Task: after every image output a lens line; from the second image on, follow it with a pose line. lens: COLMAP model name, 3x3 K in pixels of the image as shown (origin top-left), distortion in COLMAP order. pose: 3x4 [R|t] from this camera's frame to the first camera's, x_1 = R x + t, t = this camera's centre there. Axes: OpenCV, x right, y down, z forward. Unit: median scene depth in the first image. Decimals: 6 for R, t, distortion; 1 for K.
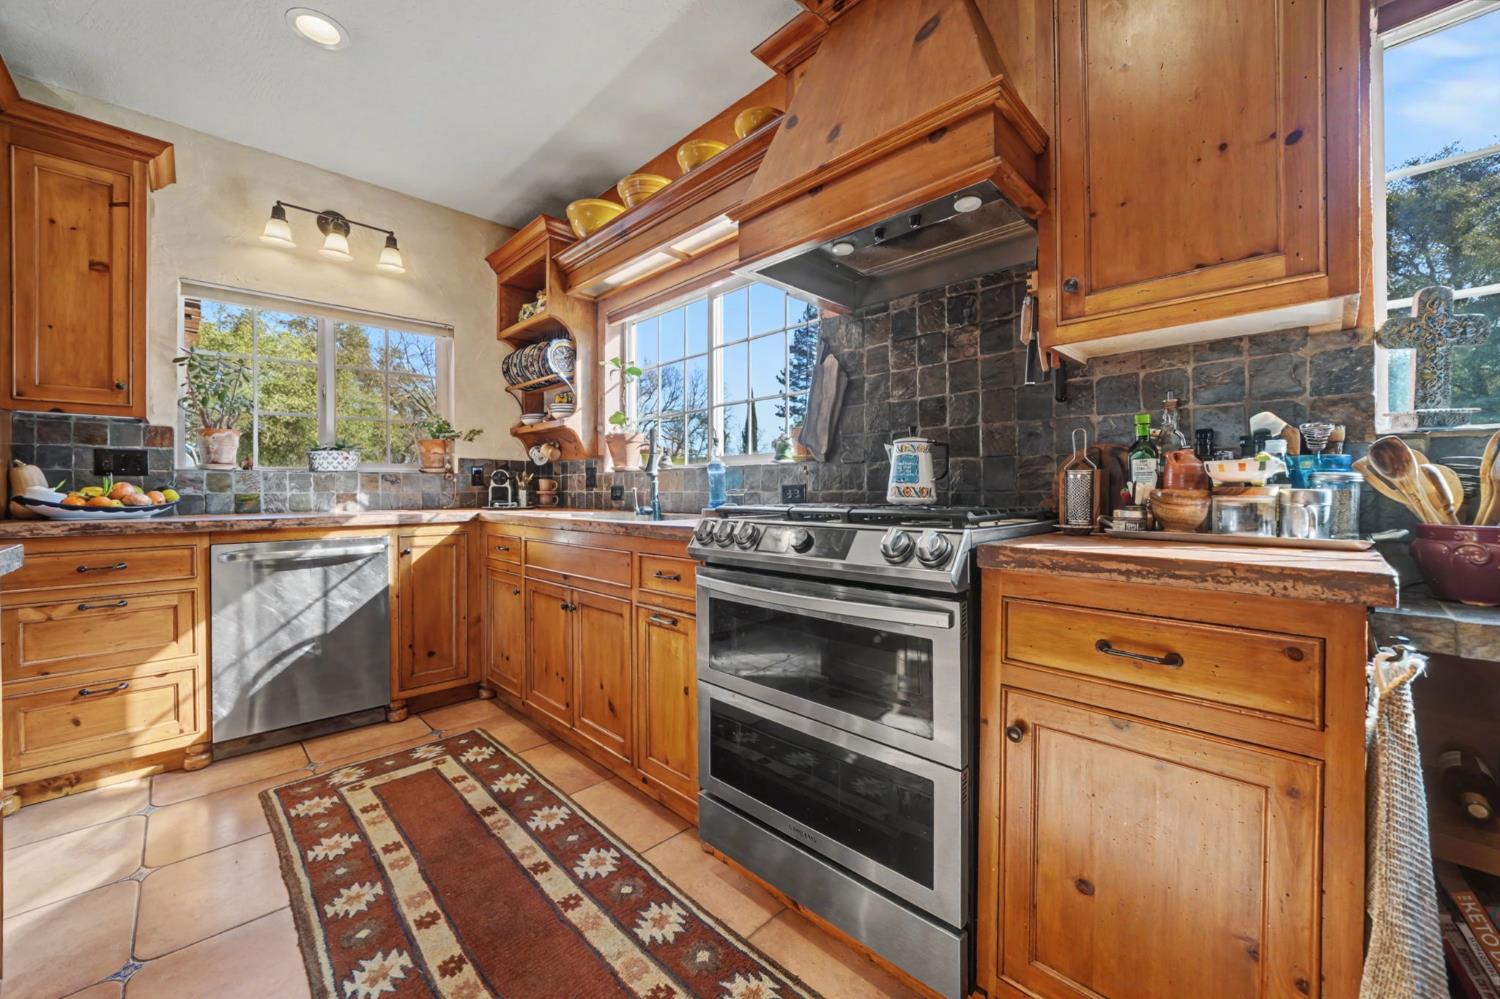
lens RADIAL K [[572.5, 0, 747.5], [0, 572.5, 492.7], [0, 0, 1]] dist [-0.018662, 0.000252]
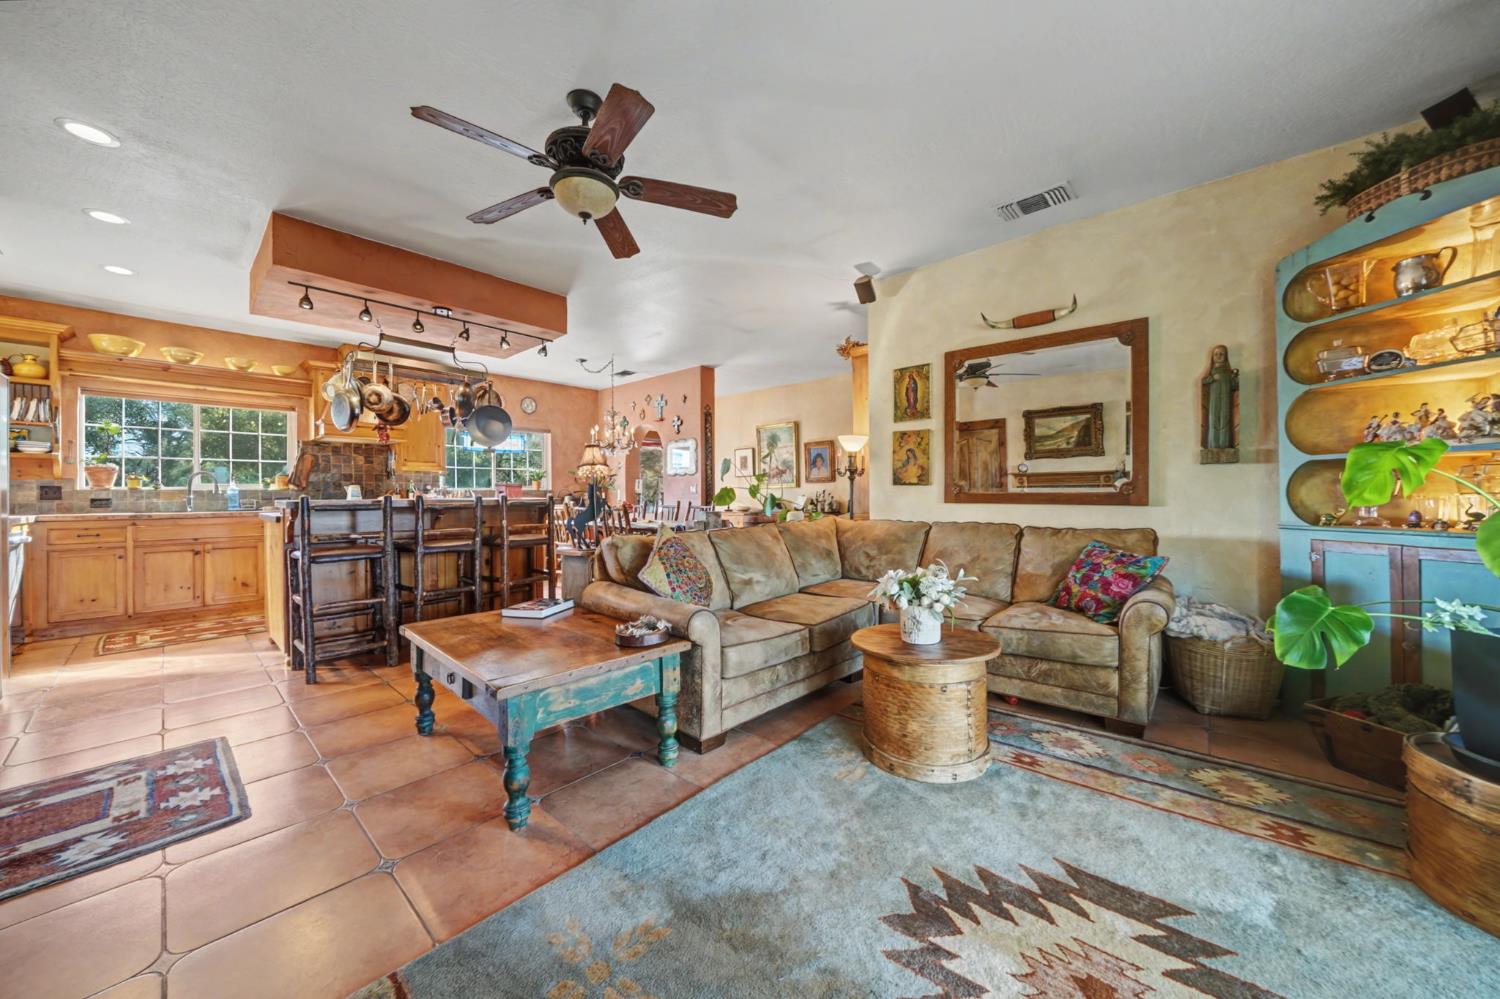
lens RADIAL K [[532.6, 0, 743.4], [0, 532.6, 491.9], [0, 0, 1]] dist [-0.027546, 0.004143]
pose [[-0.063999, 0.009749, 0.997902, -3.816107], [0.015972, 0.999834, -0.008743, 0.022593], [-0.997822, 0.015379, -0.064144, -1.534255]]
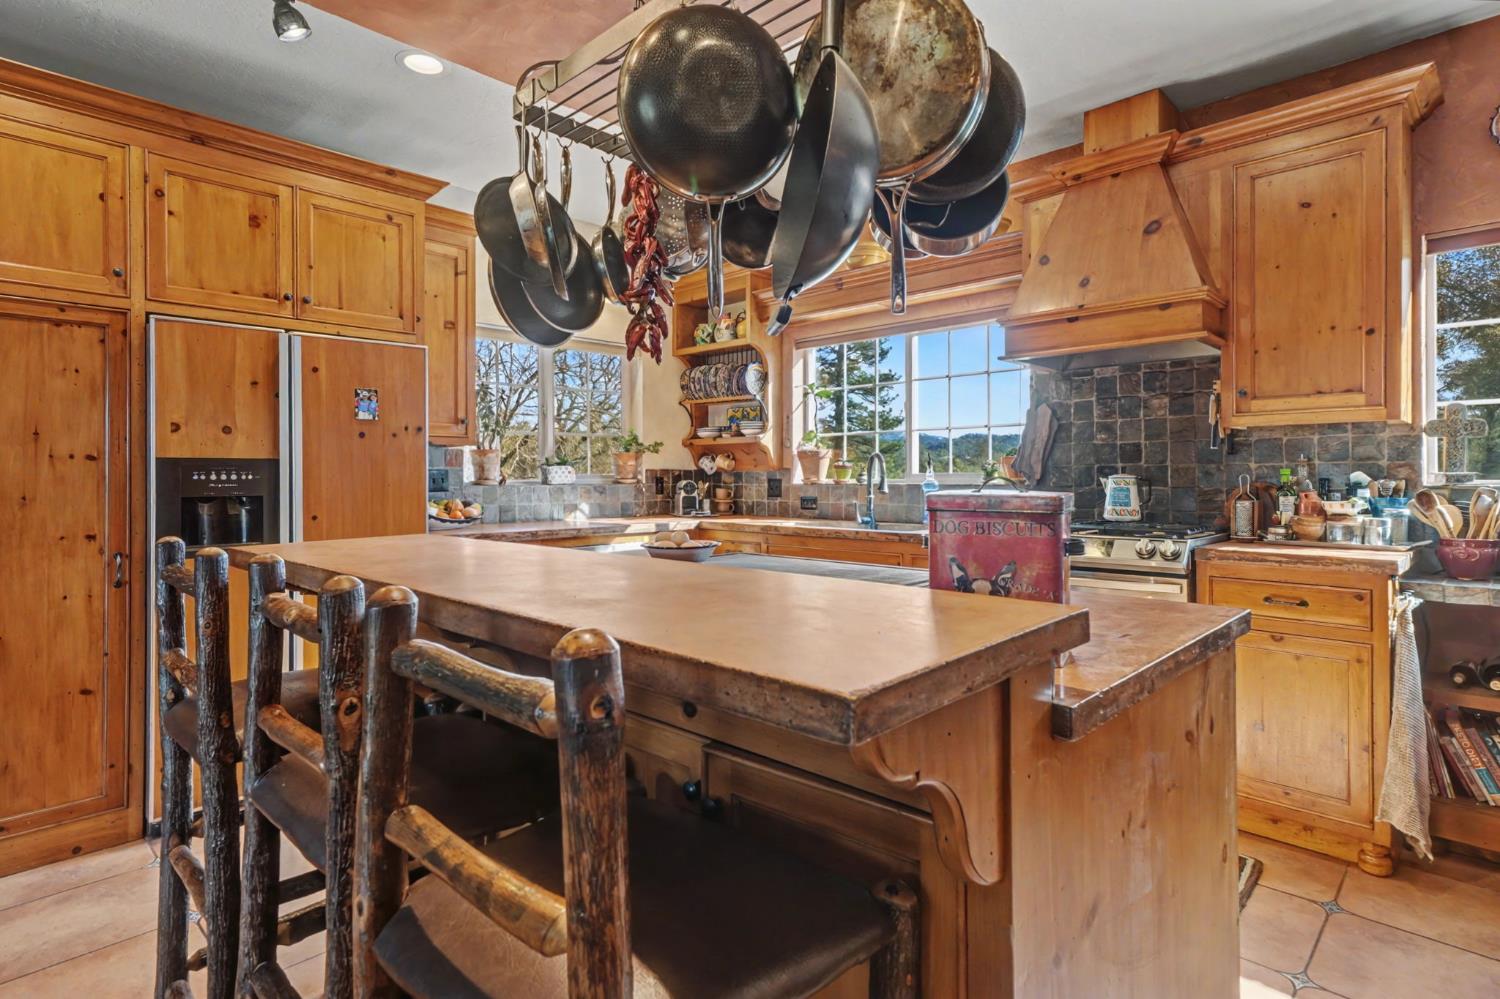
lens RADIAL K [[777.1, 0, 740.0], [0, 777.1, 476.5], [0, 0, 1]] dist [0.003756, 0.000039]
pose [[0.999976, 0.000648, 0.006870, -0.789029], [-0.000612, 0.999986, -0.005164, -0.091372], [-0.006873, 0.005160, 0.999963, -1.091597]]
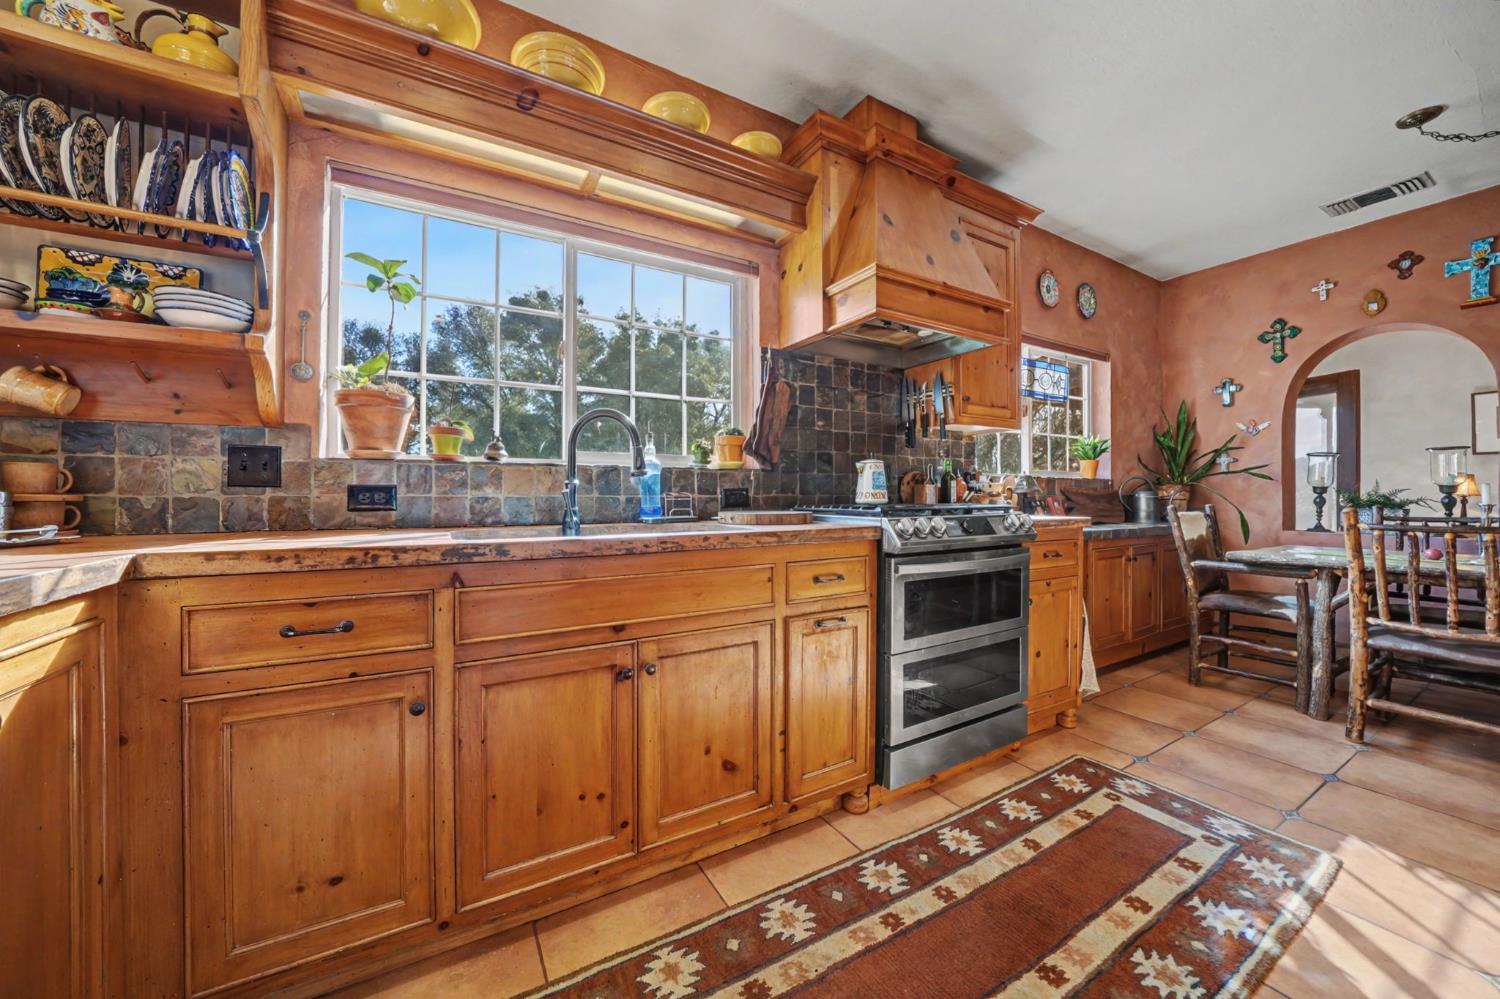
lens RADIAL K [[532.6, 0, 743.4], [0, 532.6, 491.9], [0, 0, 1]] dist [-0.027546, 0.004143]
pose [[0.260489, 0.007894, 0.965444, -1.329128], [0.003871, 0.999950, -0.009220, 0.001006], [-0.965469, 0.006139, 0.260446, 1.100136]]
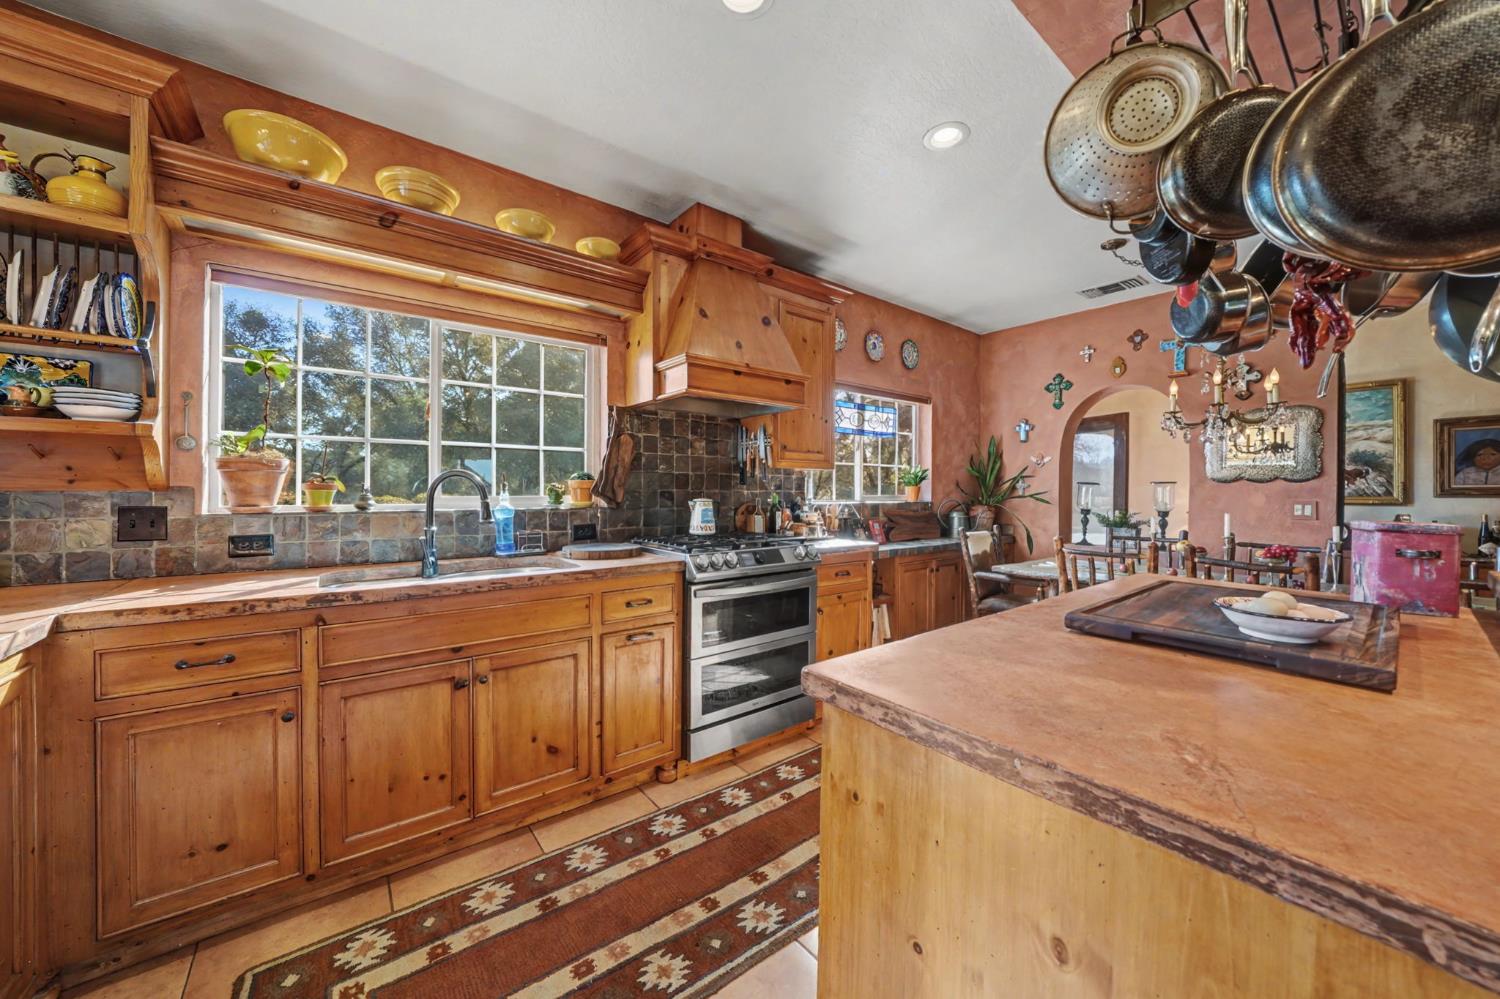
lens RADIAL K [[532.6, 0, 743.4], [0, 532.6, 491.9], [0, 0, 1]] dist [-0.027546, 0.004143]
pose [[0.126061, 0.000144, 0.992023, -1.612259], [0.000243, 1.000000, -0.000176, -0.133052], [-0.992023, 0.000263, 0.126061, 0.744809]]
